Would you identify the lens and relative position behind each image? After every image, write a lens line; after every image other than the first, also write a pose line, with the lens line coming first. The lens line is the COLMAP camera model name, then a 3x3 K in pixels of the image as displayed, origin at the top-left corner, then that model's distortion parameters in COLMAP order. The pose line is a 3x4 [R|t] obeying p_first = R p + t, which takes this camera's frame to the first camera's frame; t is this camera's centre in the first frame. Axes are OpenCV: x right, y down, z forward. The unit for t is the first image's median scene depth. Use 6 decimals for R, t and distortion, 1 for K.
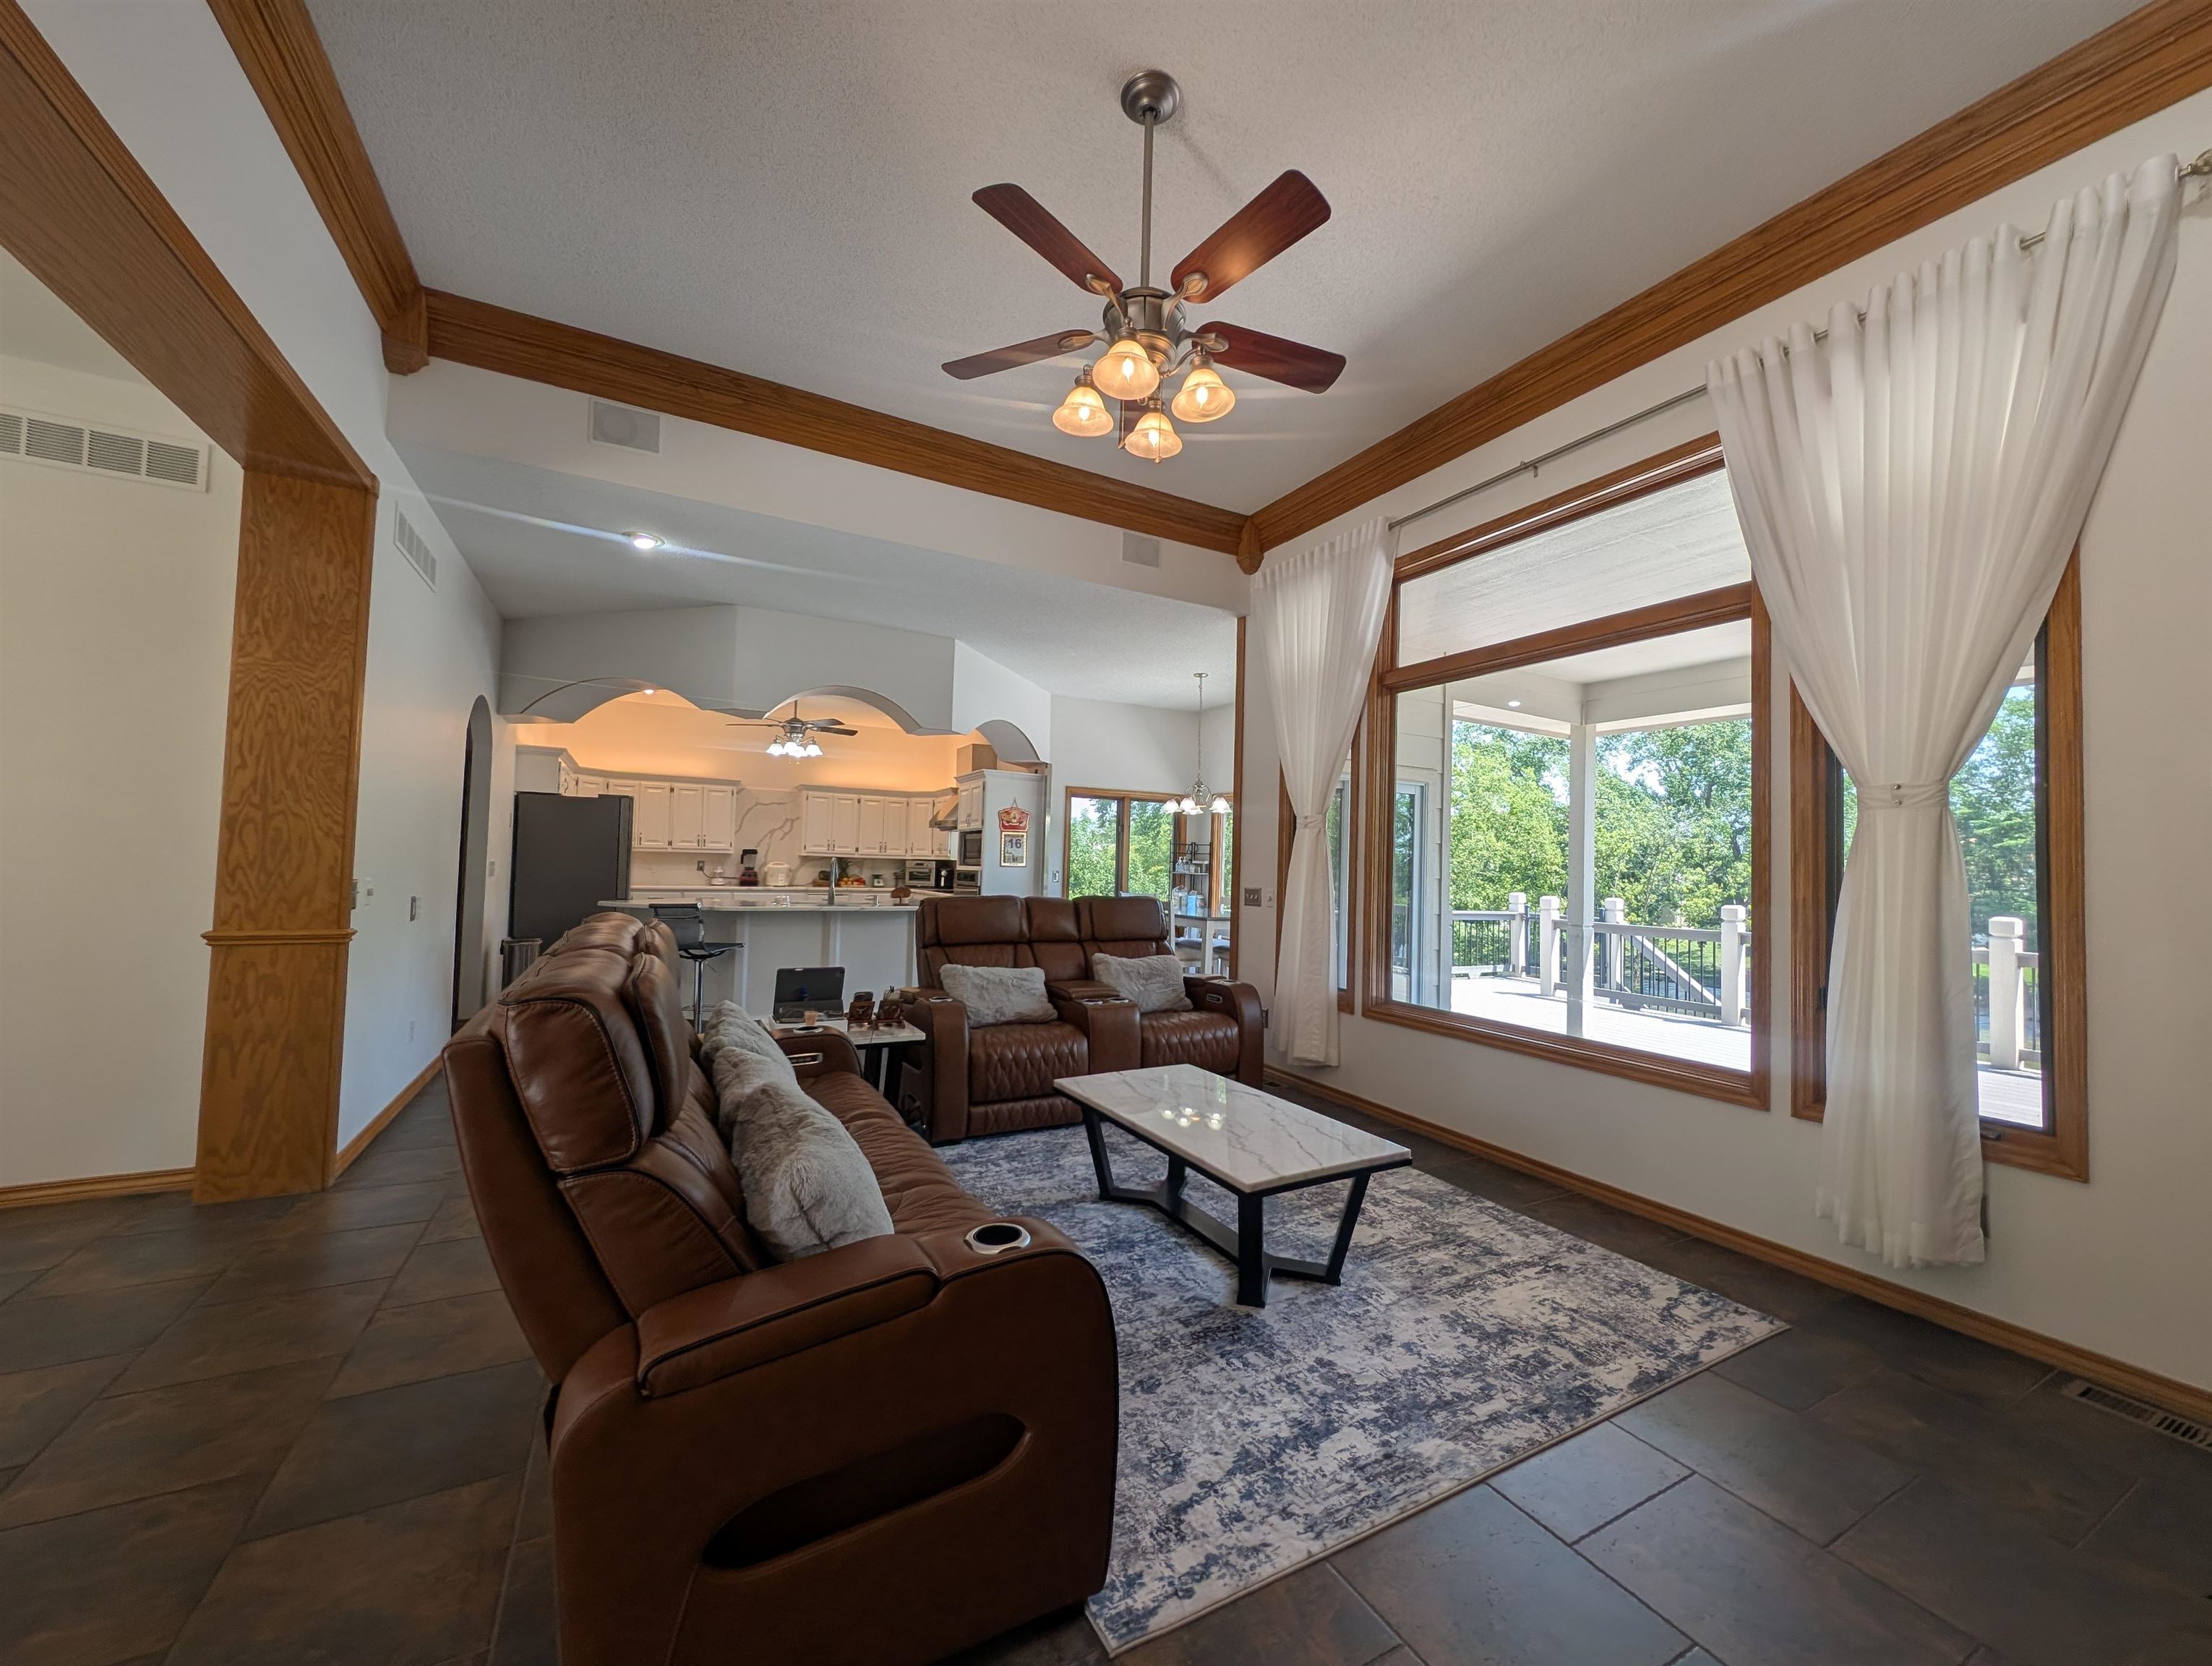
lens RADIAL K [[839.2, 0, 1106.9], [0, 839.2, 836.8], [0, 0, 1]] dist [0.007122, -0.003157]
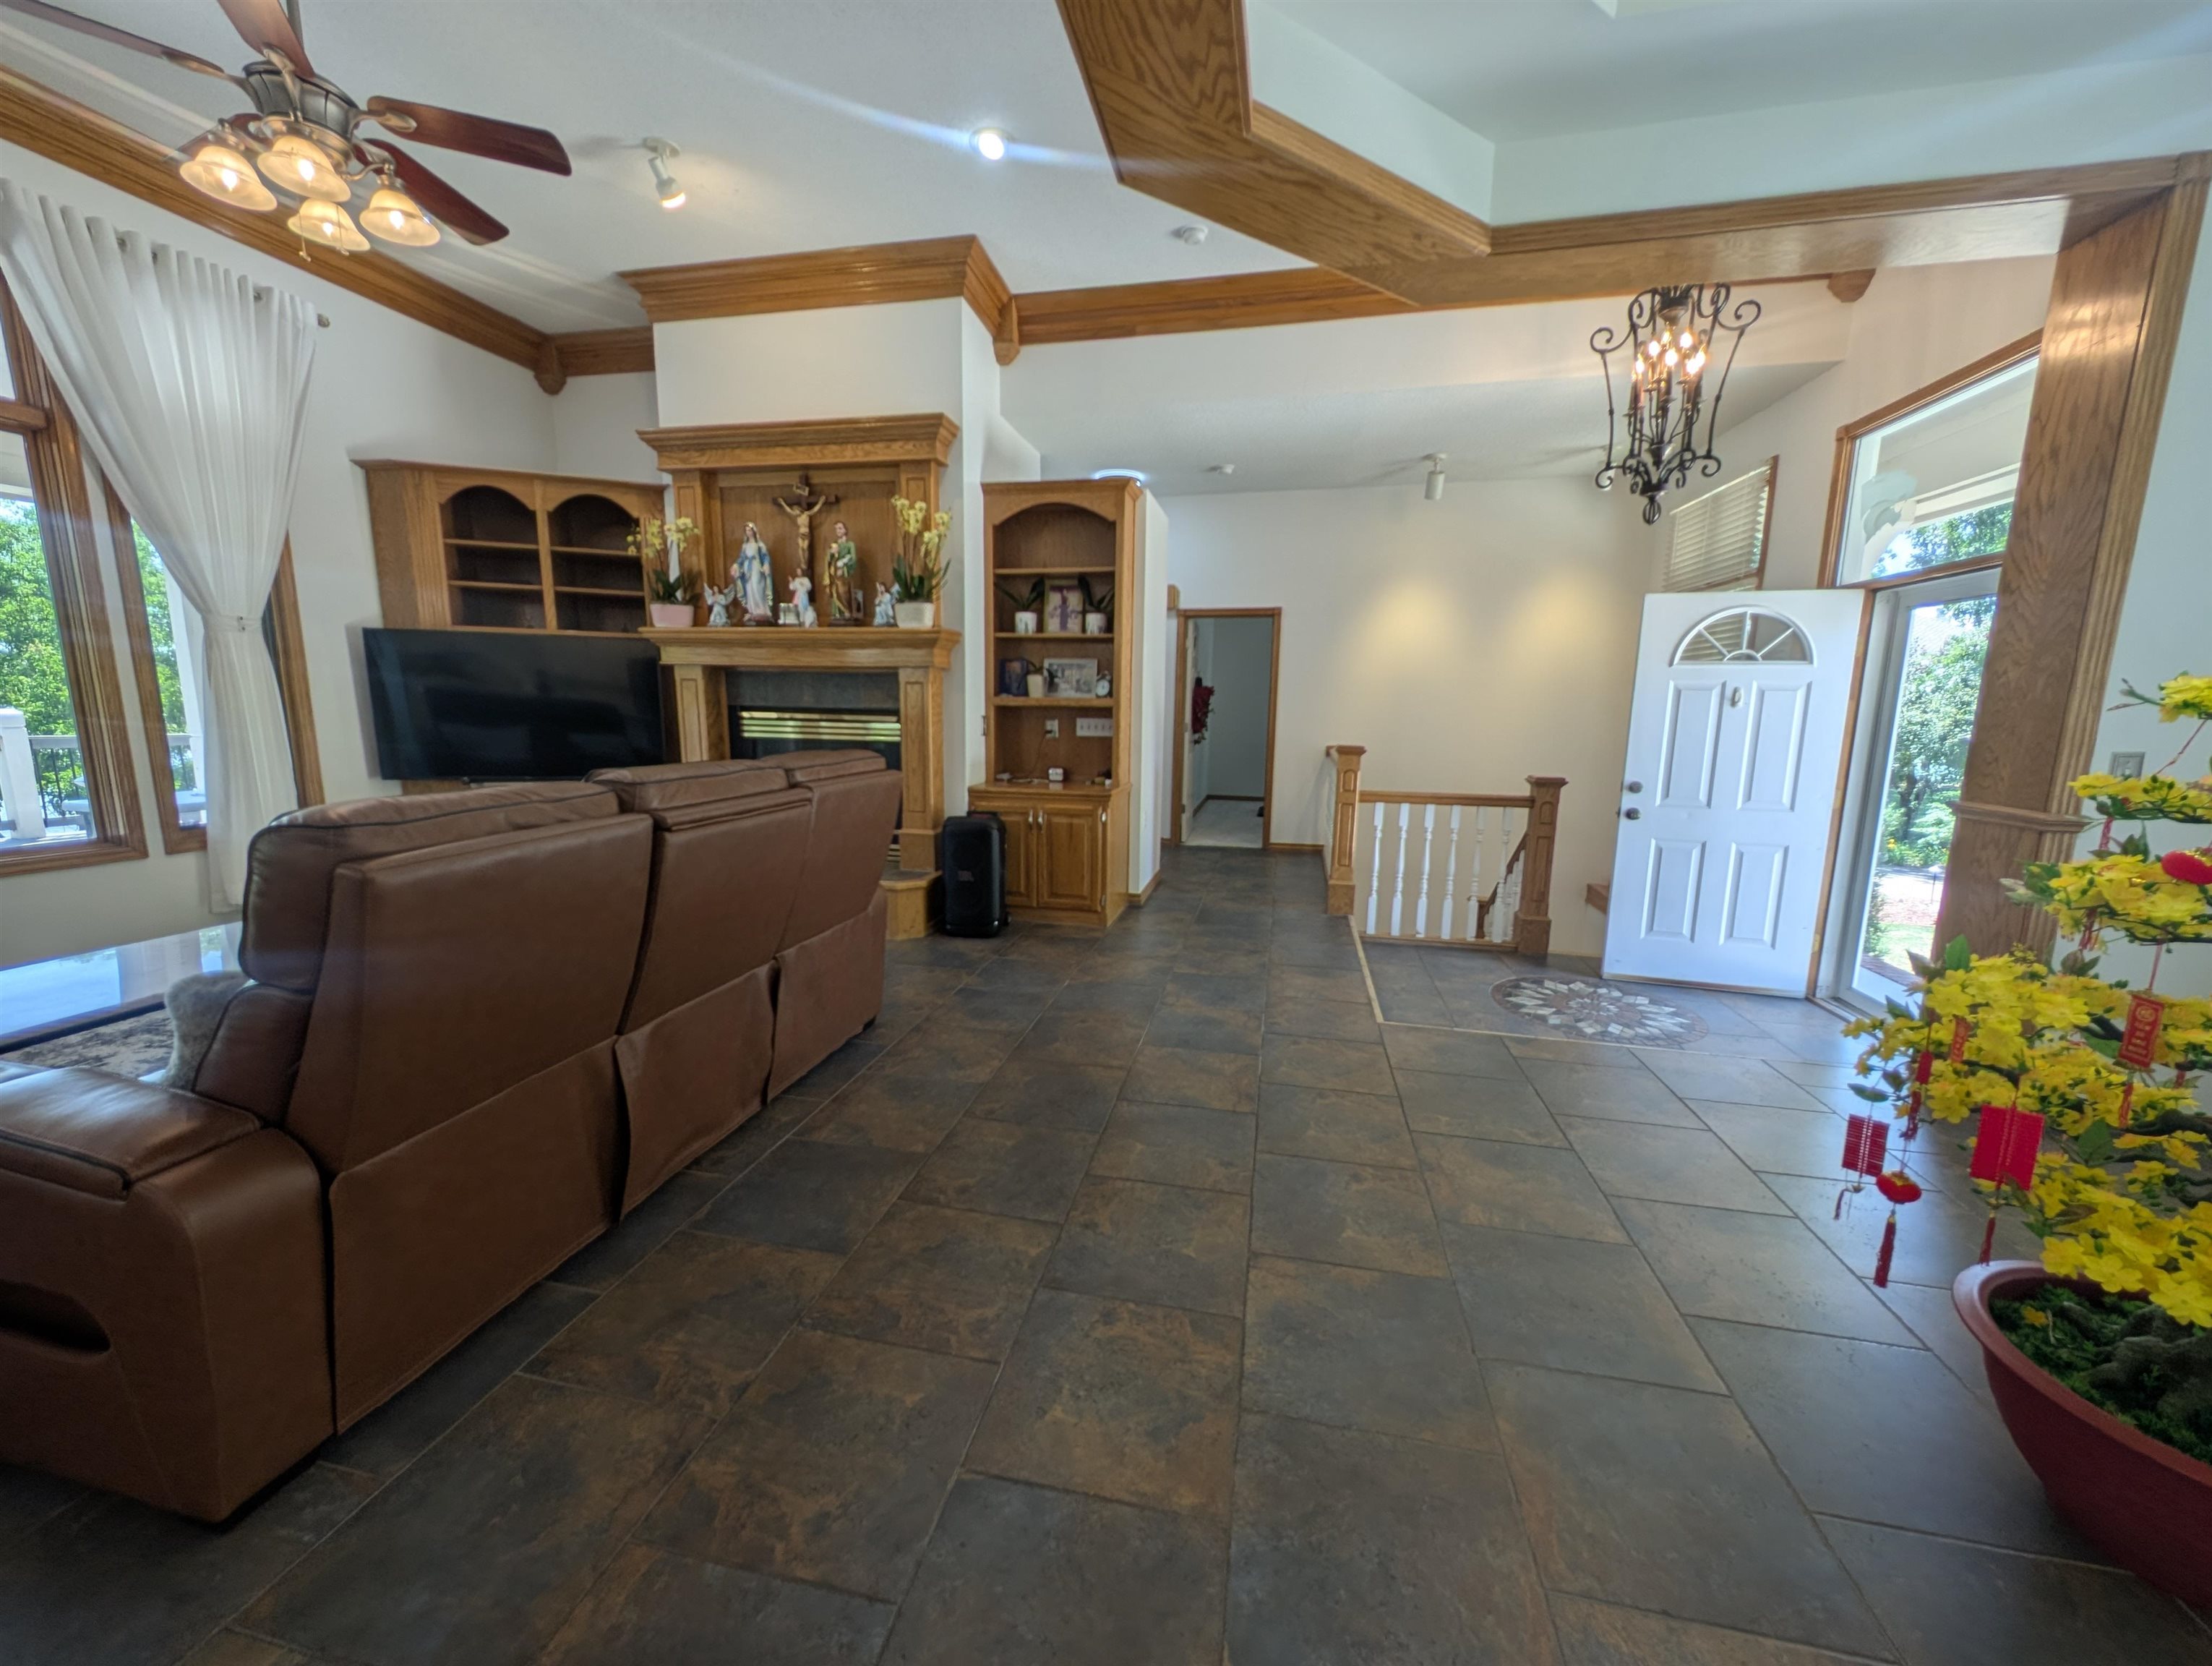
lens RADIAL K [[839.2, 0, 1106.1], [0, 839.2, 834.6], [0, 0, 1]] dist [0.007122, -0.003157]
pose [[-0.758743, -0.139756, 0.636222, -0.913719], [-0.059380, 0.987486, 0.146101, 0.009541], [-0.648679, 0.073074, -0.757546, 0.799655]]
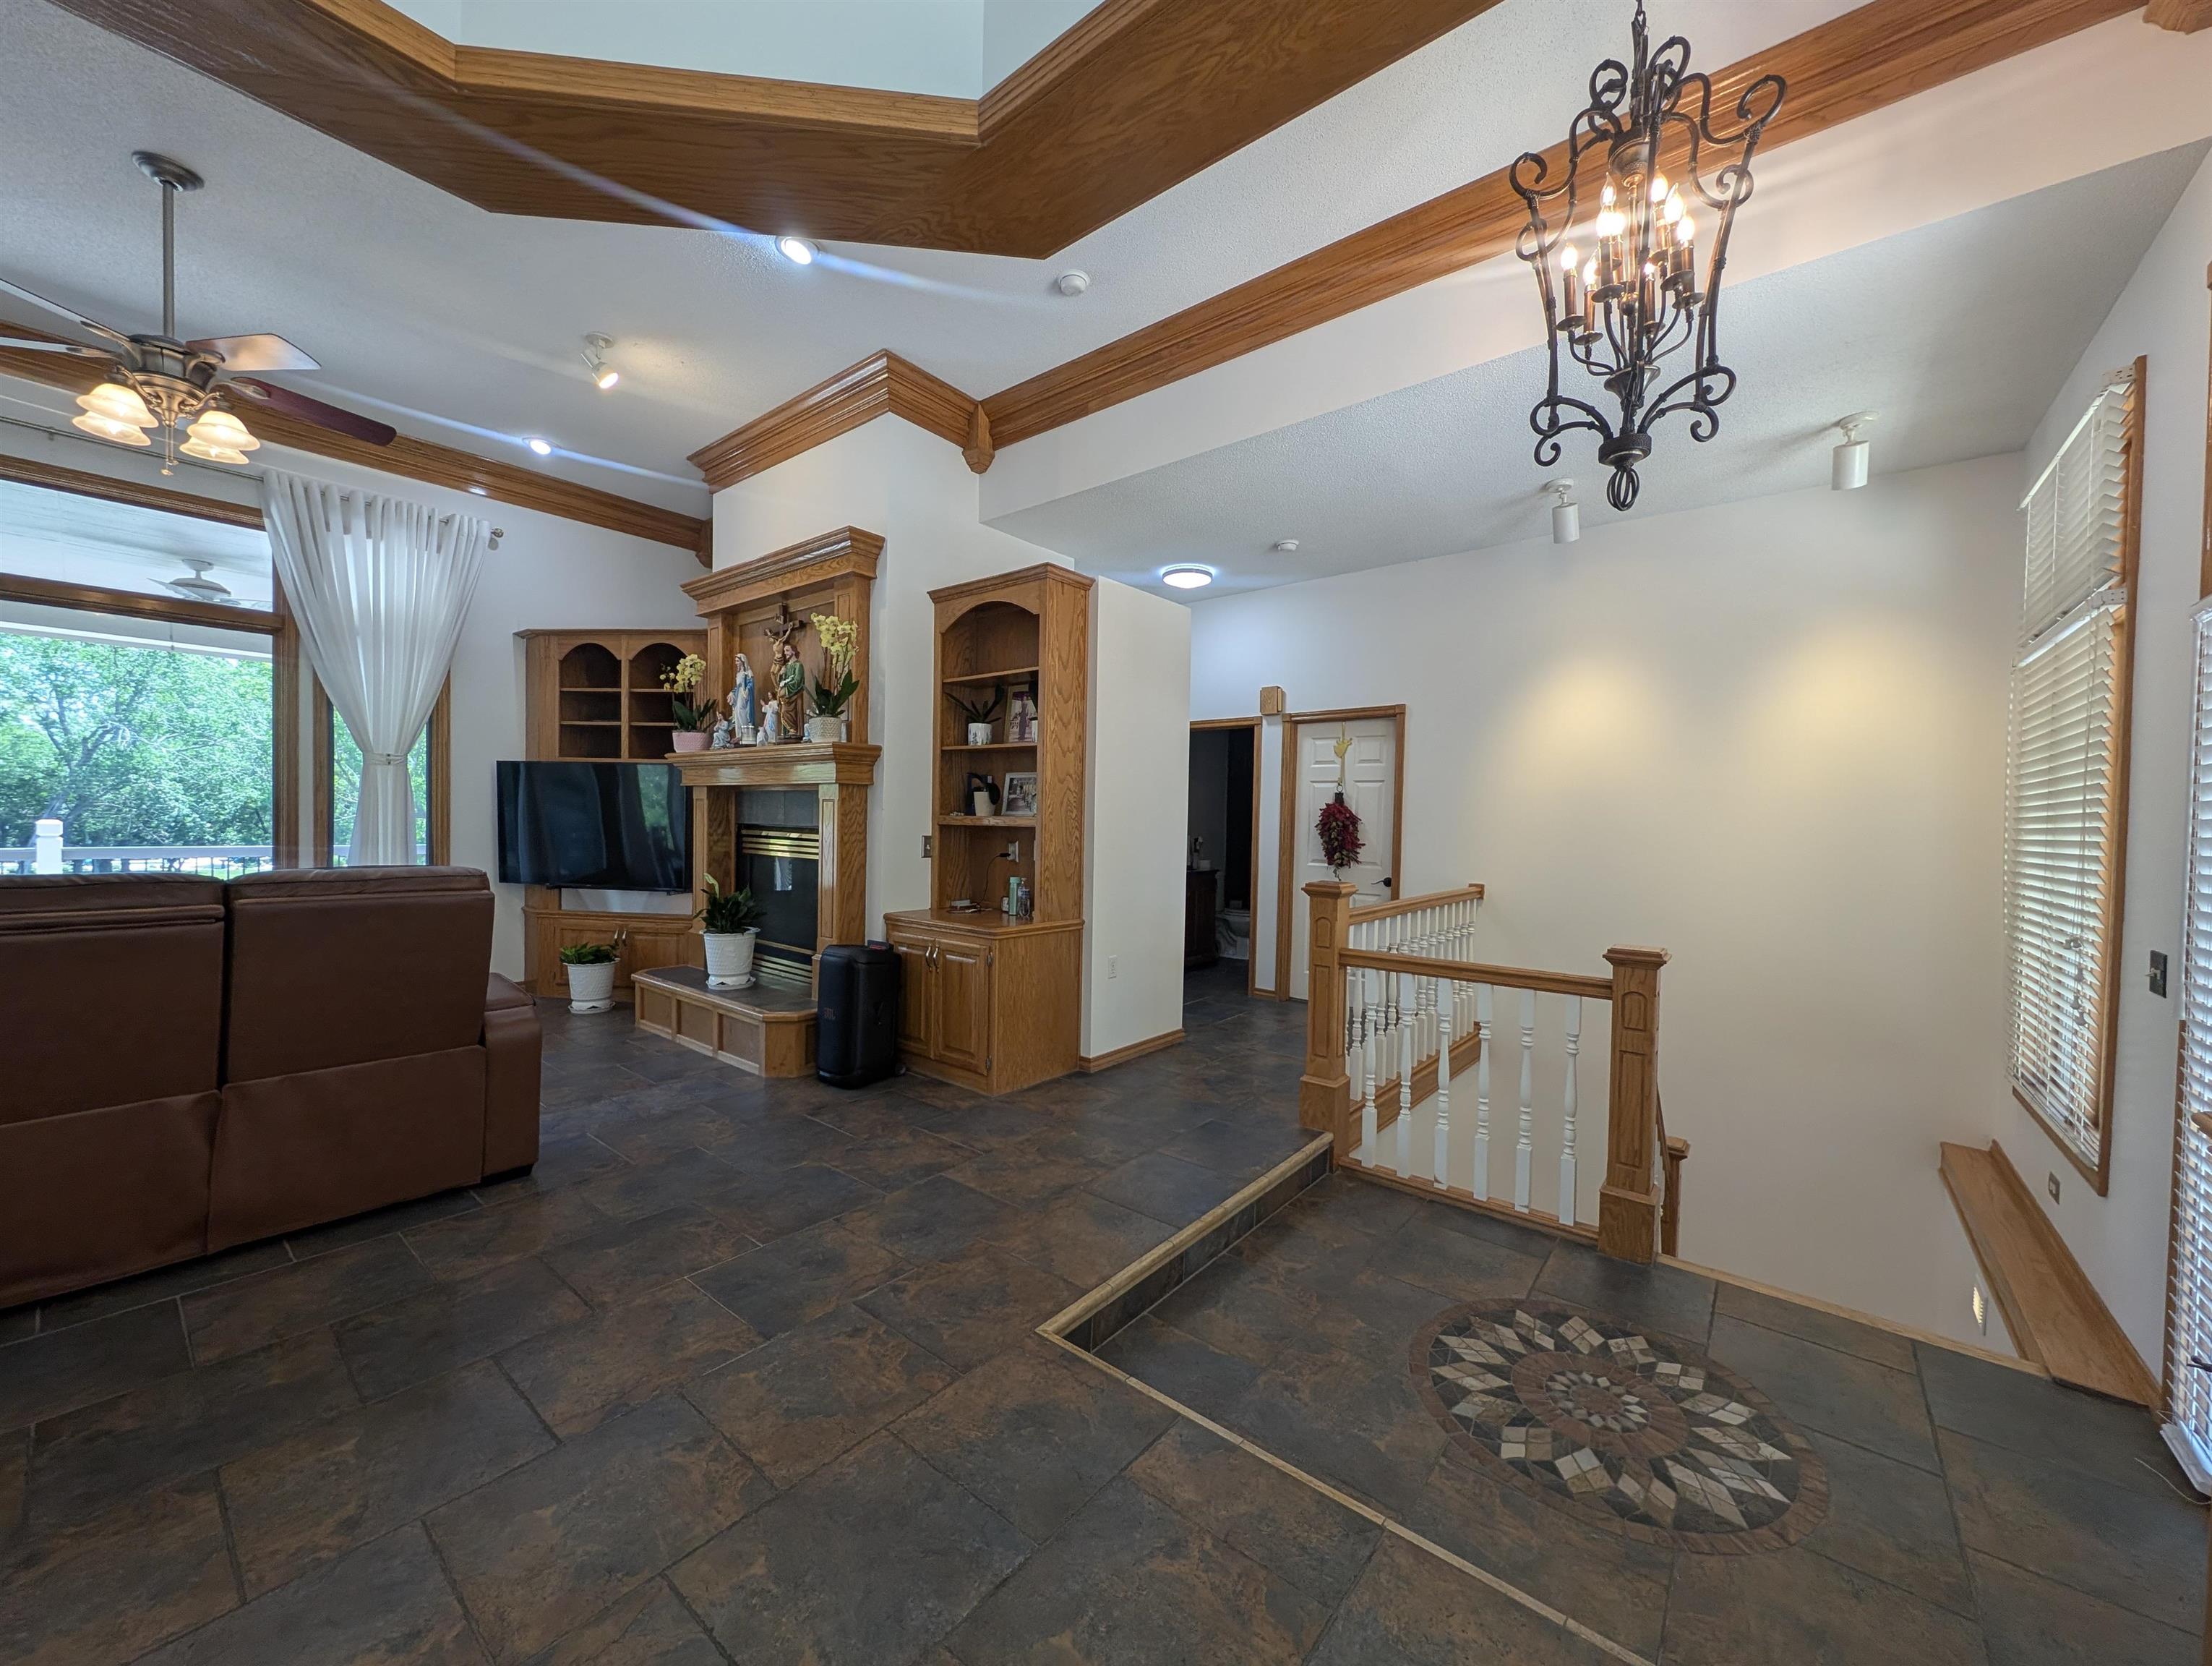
lens RADIAL K [[839.2, 0, 1102.4], [0, 839.2, 835.4], [0, 0, 1]] dist [0.007122, -0.003157]
pose [[-0.381863, -0.054595, 0.922605, -1.112796], [-0.063462, 0.997447, 0.032757, -0.028055], [-0.922038, -0.046042, -0.384352, 0.113846]]
